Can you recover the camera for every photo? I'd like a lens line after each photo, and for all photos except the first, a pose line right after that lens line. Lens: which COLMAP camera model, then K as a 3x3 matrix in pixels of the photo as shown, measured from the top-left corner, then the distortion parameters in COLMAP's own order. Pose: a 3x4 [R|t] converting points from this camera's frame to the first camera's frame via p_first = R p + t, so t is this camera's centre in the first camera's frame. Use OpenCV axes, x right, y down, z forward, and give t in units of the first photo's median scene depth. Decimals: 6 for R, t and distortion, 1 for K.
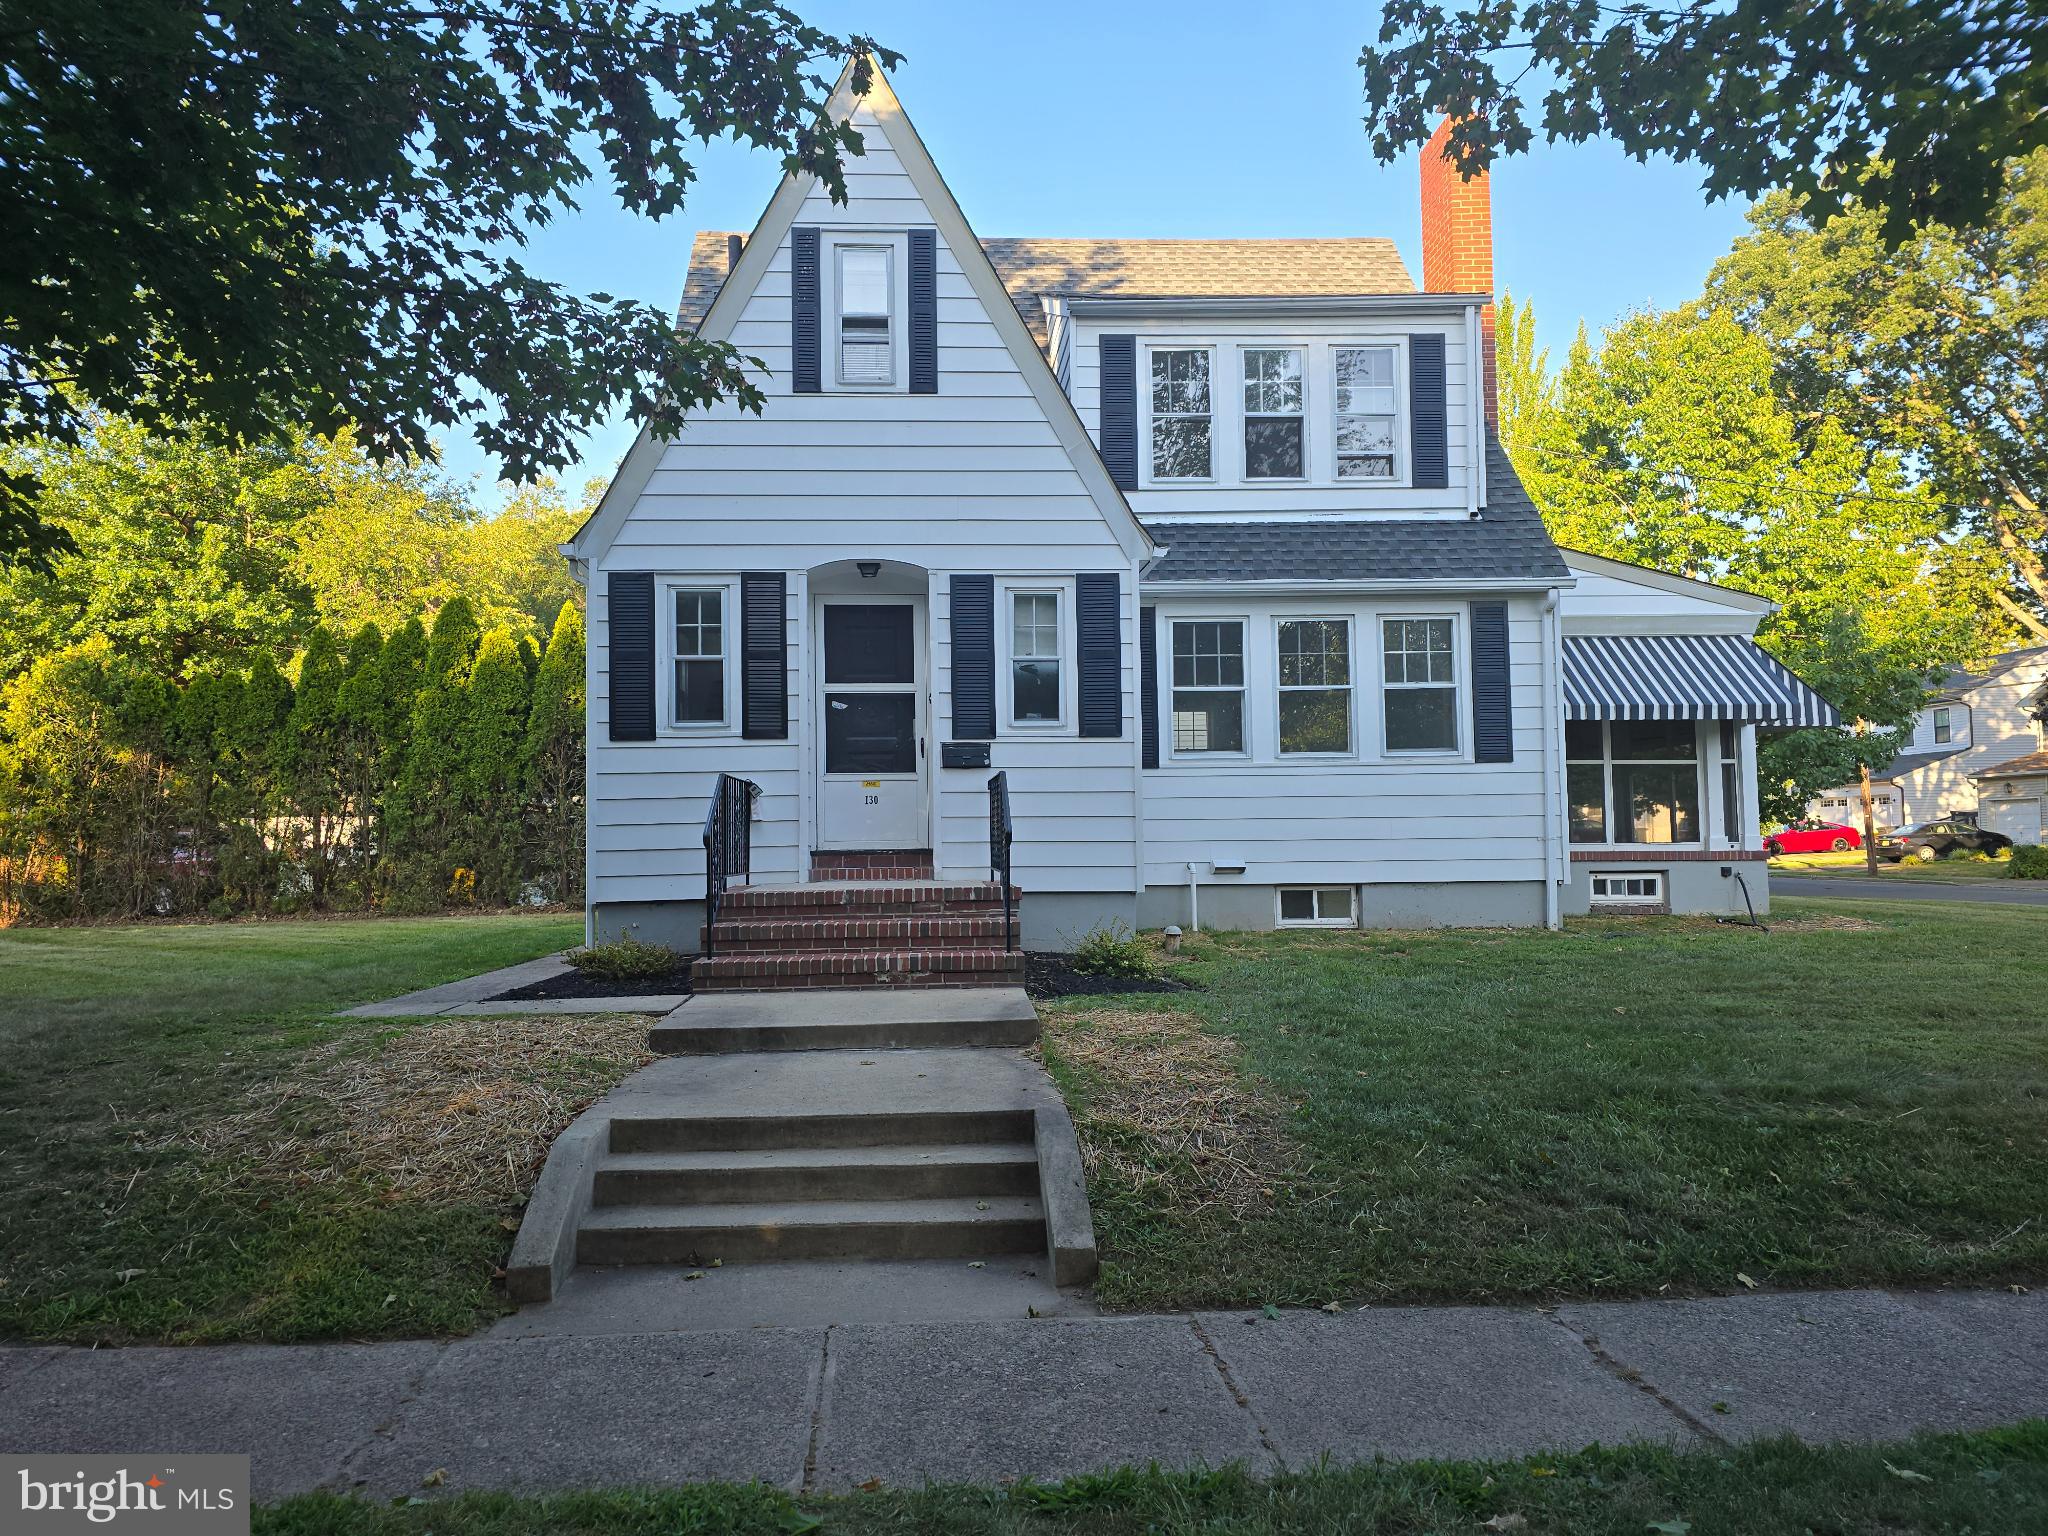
lens RADIAL K [[1359.0, 0, 1012.8], [0, 1359.0, 769.5], [0, 0, 1]] dist [0.070066, -0.001999]
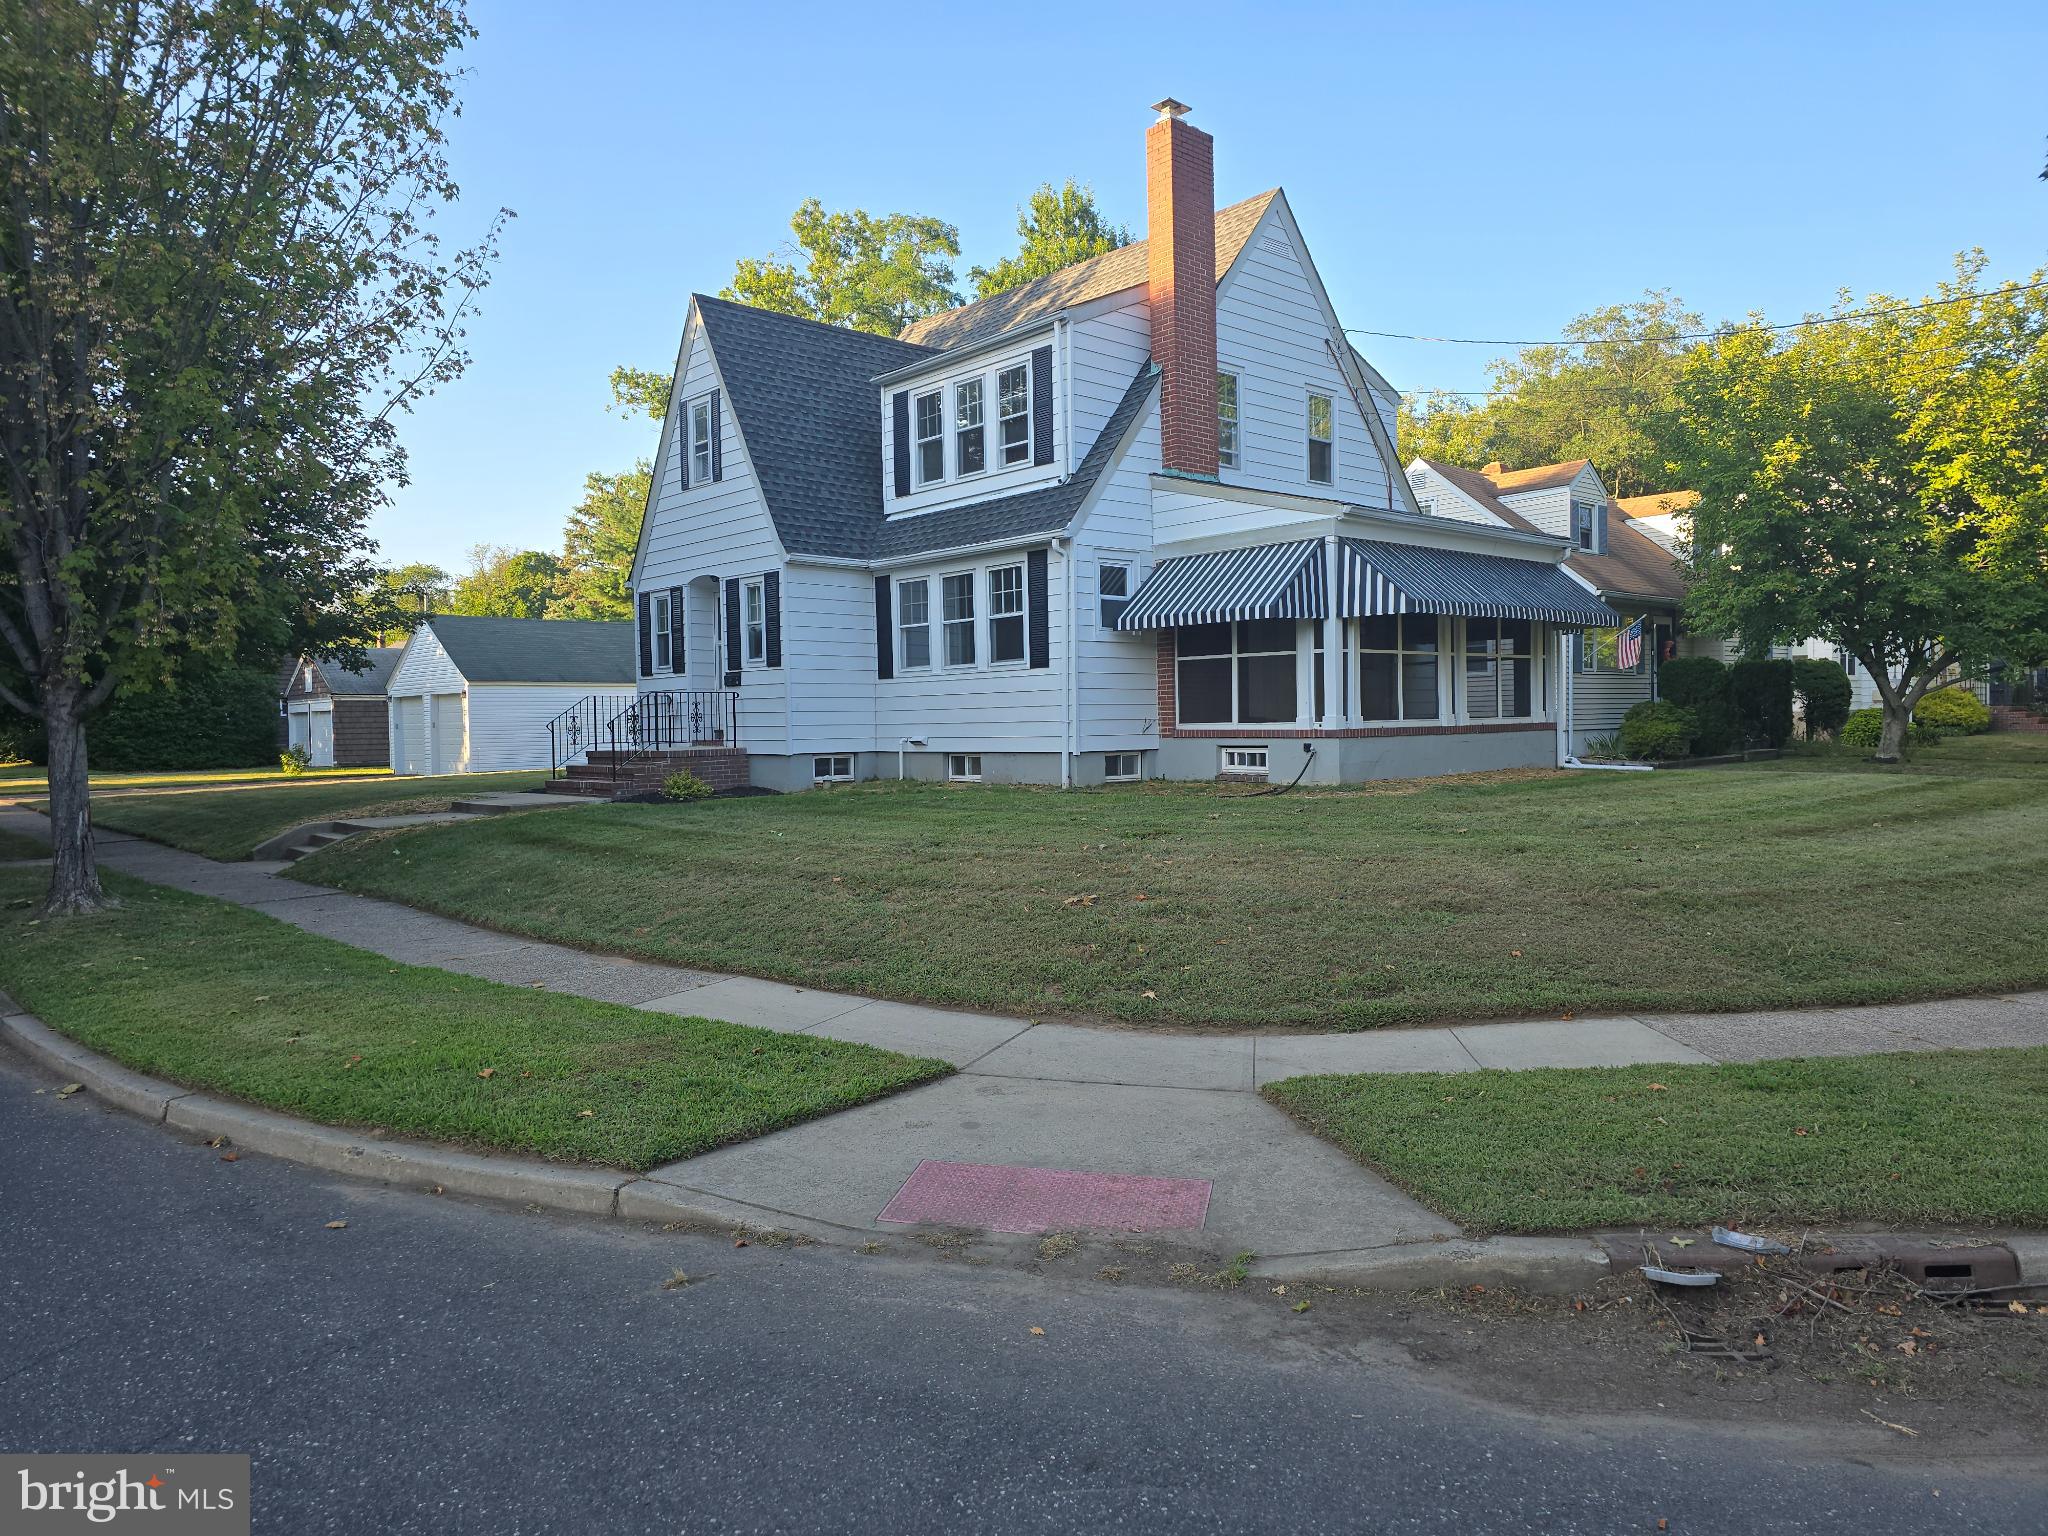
lens RADIAL K [[1359.0, 0, 1012.8], [0, 1359.0, 769.5], [0, 0, 1]] dist [0.070066, -0.001999]
pose [[0.636988, 0.030011, -0.770289, 1.570154], [0.054434, 0.994996, 0.083780, -0.021959], [0.768949, -0.095297, 0.632167, 0.104716]]
